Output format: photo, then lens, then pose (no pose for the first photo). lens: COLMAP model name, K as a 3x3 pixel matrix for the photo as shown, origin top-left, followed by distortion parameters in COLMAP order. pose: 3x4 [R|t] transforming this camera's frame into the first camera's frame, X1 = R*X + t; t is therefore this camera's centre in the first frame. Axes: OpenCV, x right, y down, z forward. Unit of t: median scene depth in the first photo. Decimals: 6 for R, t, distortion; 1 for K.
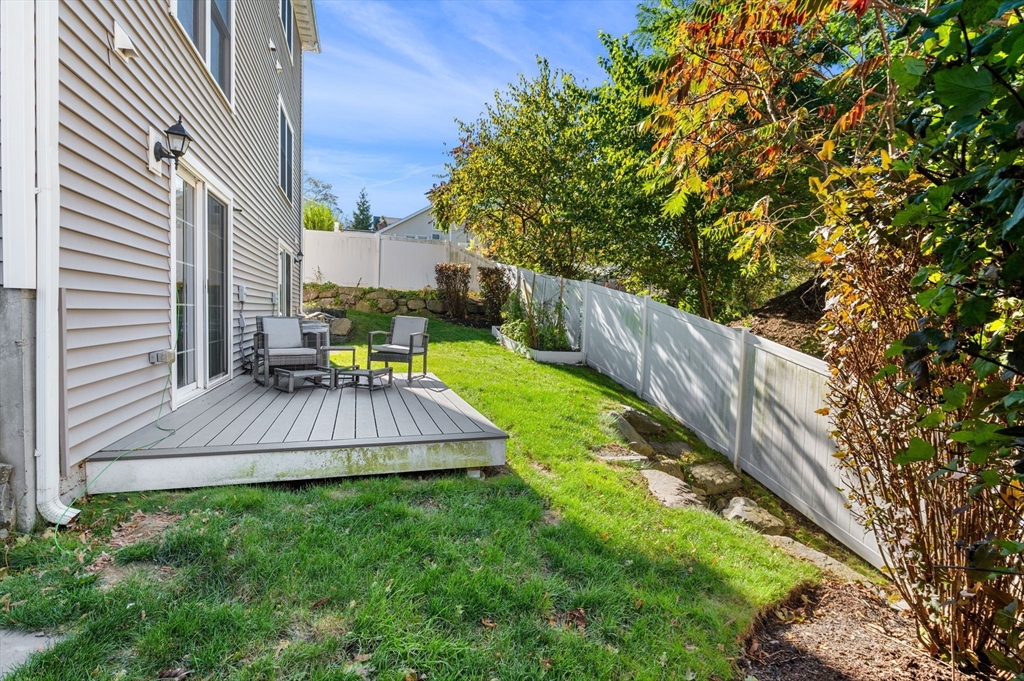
lens RADIAL K [[467.2, 0, 513.2], [0, 467.2, 333.6], [0, 0, 1]] dist [-0.008243, -0.000179]
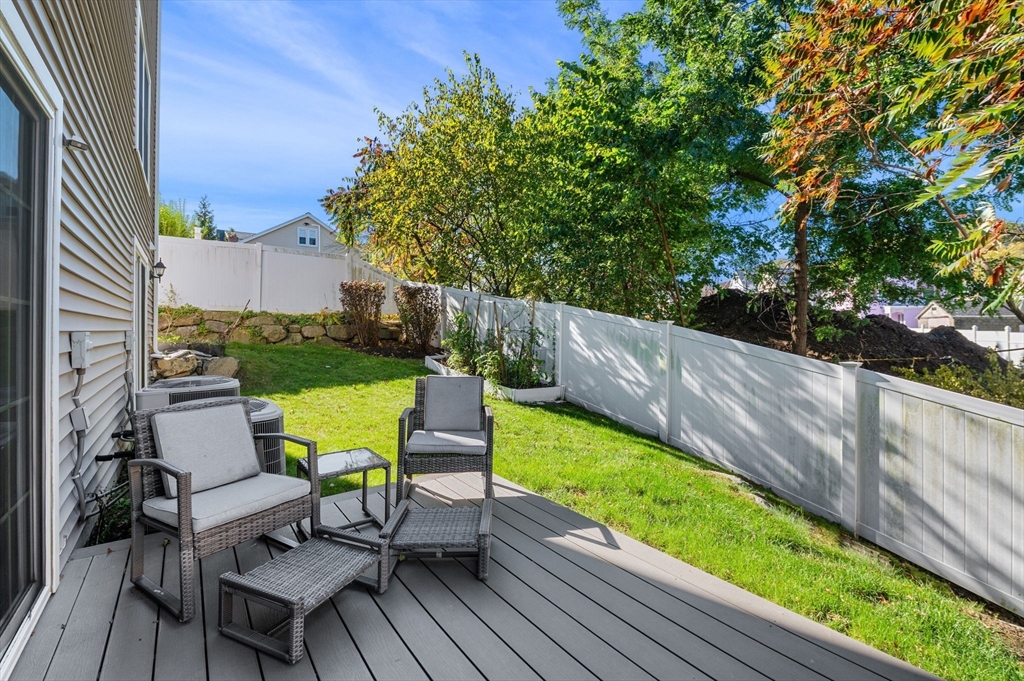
lens RADIAL K [[431.0, 0, 513.3], [0, 431.0, 329.0], [0, 0, 1]] dist [-0.012307, -0.000315]
pose [[0.947054, -0.027568, 0.319889, -0.122325], [0.040404, 0.998620, -0.033558, -0.027998], [-0.318523, 0.044706, 0.946860, 0.187343]]
